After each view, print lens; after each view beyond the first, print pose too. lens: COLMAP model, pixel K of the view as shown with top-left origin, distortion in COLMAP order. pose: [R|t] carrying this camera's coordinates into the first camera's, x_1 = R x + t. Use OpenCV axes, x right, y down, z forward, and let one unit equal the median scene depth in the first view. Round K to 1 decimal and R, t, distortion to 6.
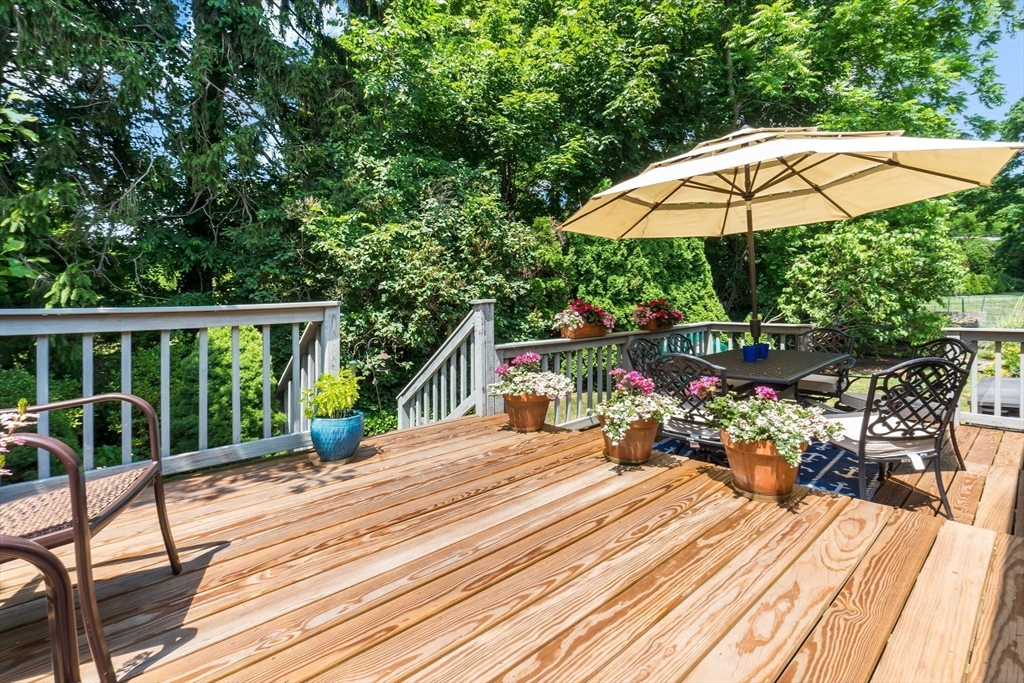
lens RADIAL K [[470.7, 0, 471.3], [0, 470.7, 309.0], [0, 0, 1]] dist [-0.021754, 0.004405]
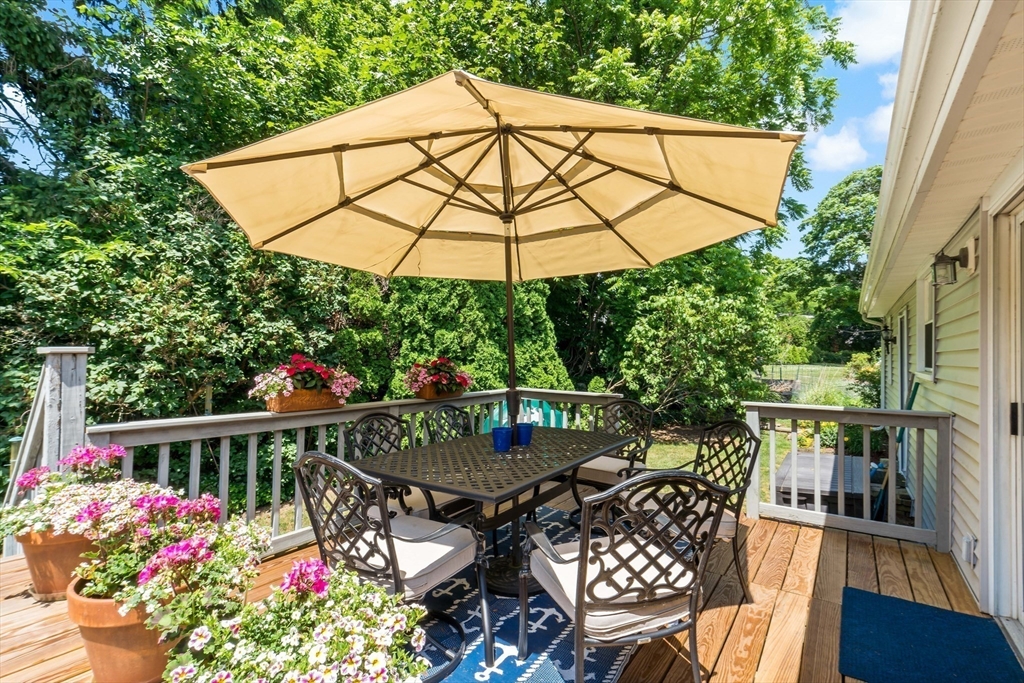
lens RADIAL K [[470.7, 0, 514.1], [0, 470.7, 341.1], [0, 0, 1]] dist [-0.021754, 0.004405]
pose [[0.961299, 0.041684, 0.272335, 0.206643], [-0.026889, 0.997964, -0.057836, -0.005244], [-0.274191, 0.048275, 0.960463, 0.155952]]
